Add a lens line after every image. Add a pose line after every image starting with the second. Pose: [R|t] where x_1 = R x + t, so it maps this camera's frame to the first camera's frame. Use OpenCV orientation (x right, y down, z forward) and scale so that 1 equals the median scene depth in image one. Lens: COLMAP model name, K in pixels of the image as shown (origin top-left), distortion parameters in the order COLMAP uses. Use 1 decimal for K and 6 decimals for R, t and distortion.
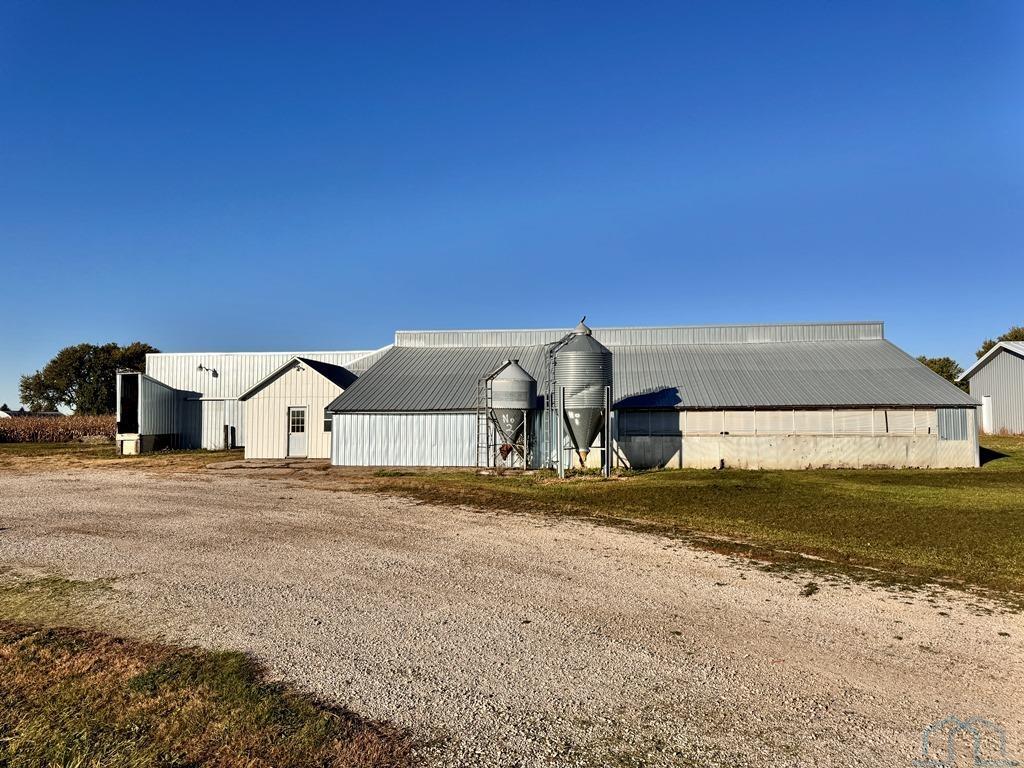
lens RADIAL K [[714.1, 0, 512.0], [0, 714.1, 384.0], [0, 0, 1]] dist [0.090137, -0.118386]
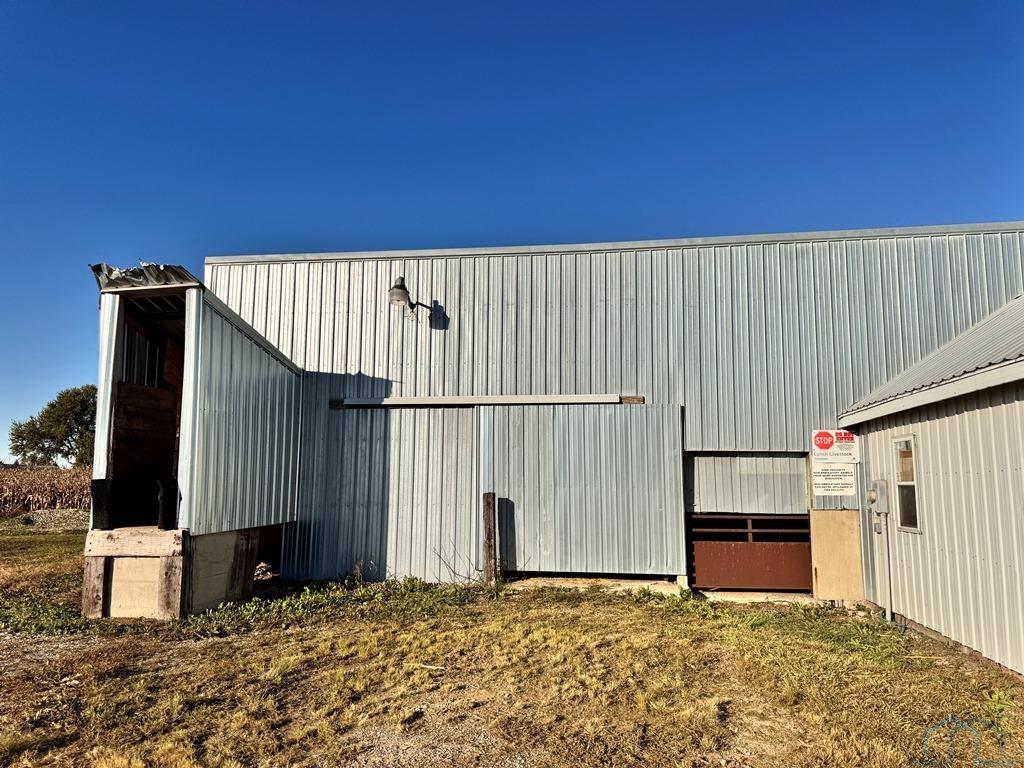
lens RADIAL K [[714.1, 0, 512.0], [0, 714.1, 384.0], [0, 0, 1]] dist [0.090137, -0.118386]
pose [[0.999914, 0.006235, -0.011529, -0.575327], [-0.007142, 0.996738, -0.080392, 0.055570], [0.010990, 0.080468, 0.996697, 1.084987]]
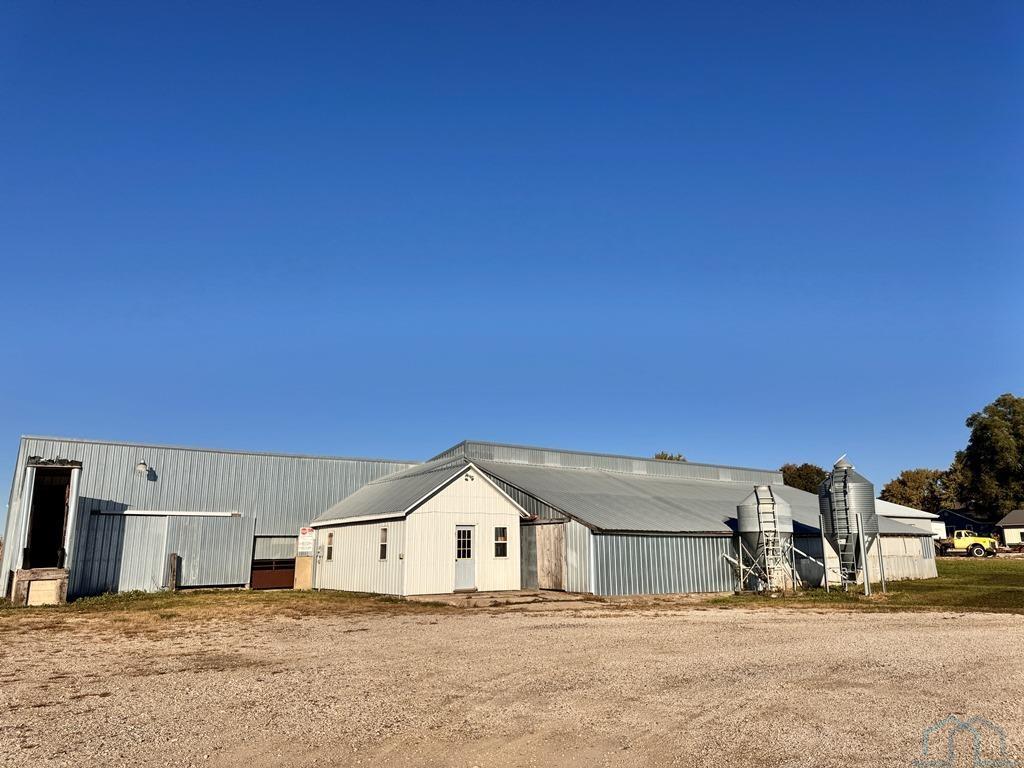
lens RADIAL K [[714.1, 0, 512.0], [0, 714.1, 384.0], [0, 0, 1]] dist [0.090137, -0.118386]
pose [[0.731181, 0.151502, 0.665147, -0.955441], [-0.028962, 0.981042, -0.191617, 0.033464], [-0.681568, 0.120842, 0.721708, 0.424011]]
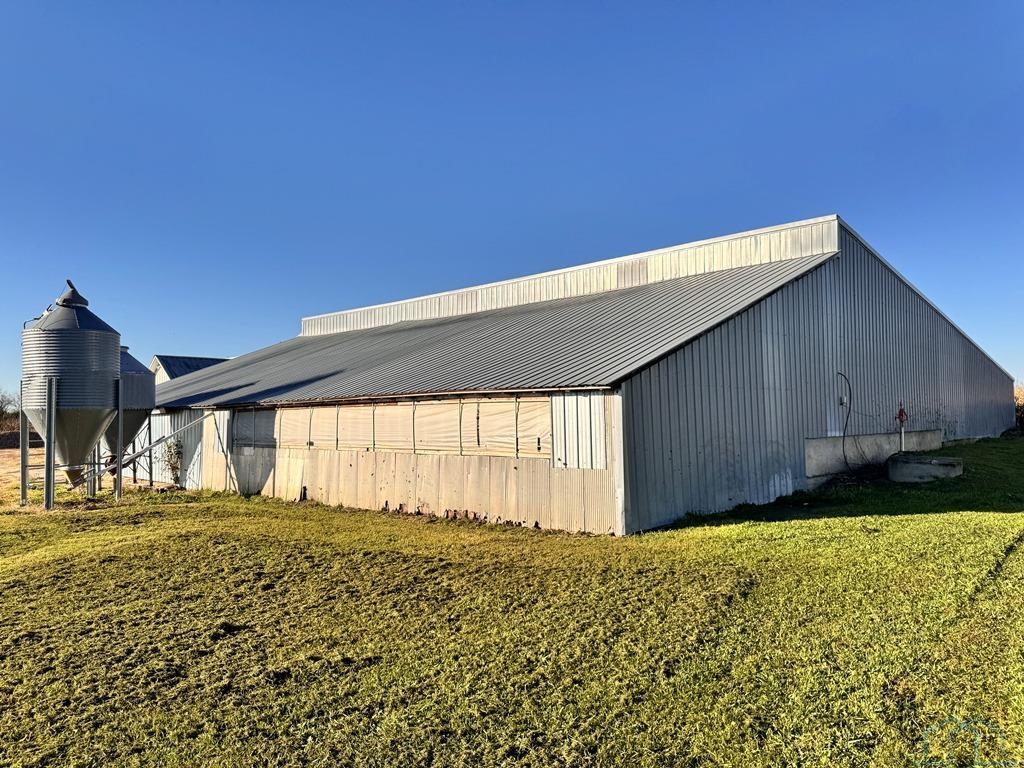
lens RADIAL K [[714.1, 0, 512.0], [0, 714.1, 384.0], [0, 0, 1]] dist [0.090137, -0.118386]
pose [[0.793028, -0.036954, -0.608064, 0.761731], [0.052606, 0.998584, 0.007920, 0.020353], [0.606910, -0.038269, 0.793849, 0.582153]]
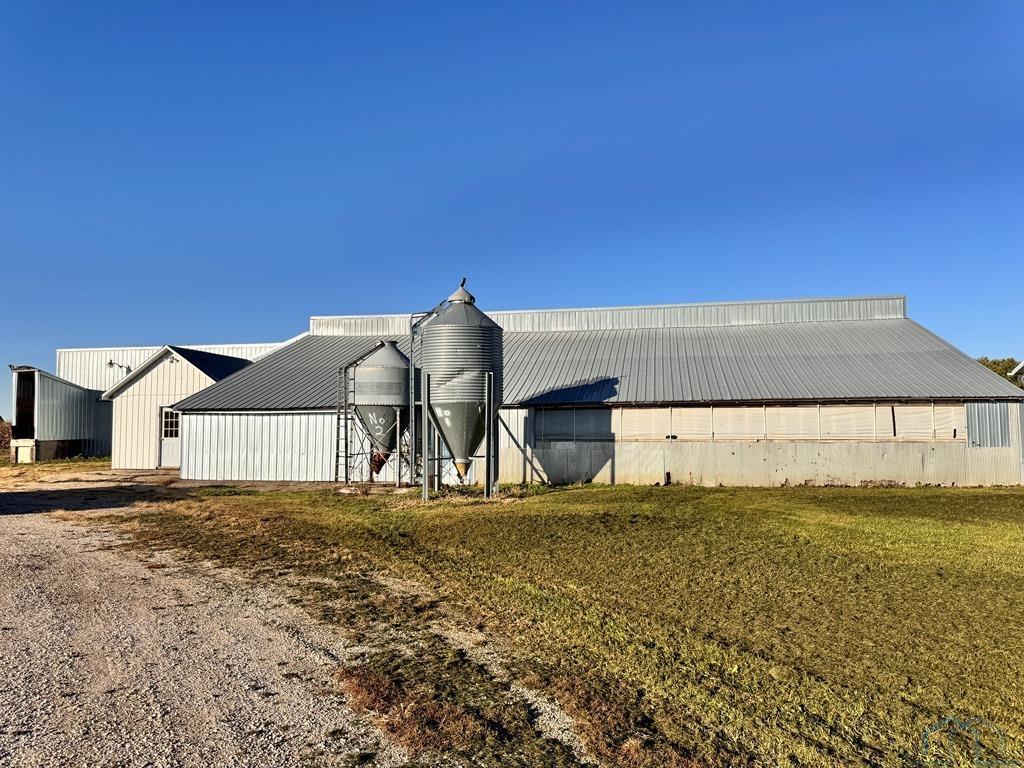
lens RADIAL K [[714.1, 0, 512.0], [0, 714.1, 384.0], [0, 0, 1]] dist [0.090137, -0.118386]
pose [[0.997861, -0.005459, -0.065146, 0.169007], [0.004905, 0.999950, -0.008661, 0.017662], [0.065190, 0.008323, 0.997838, 0.232536]]
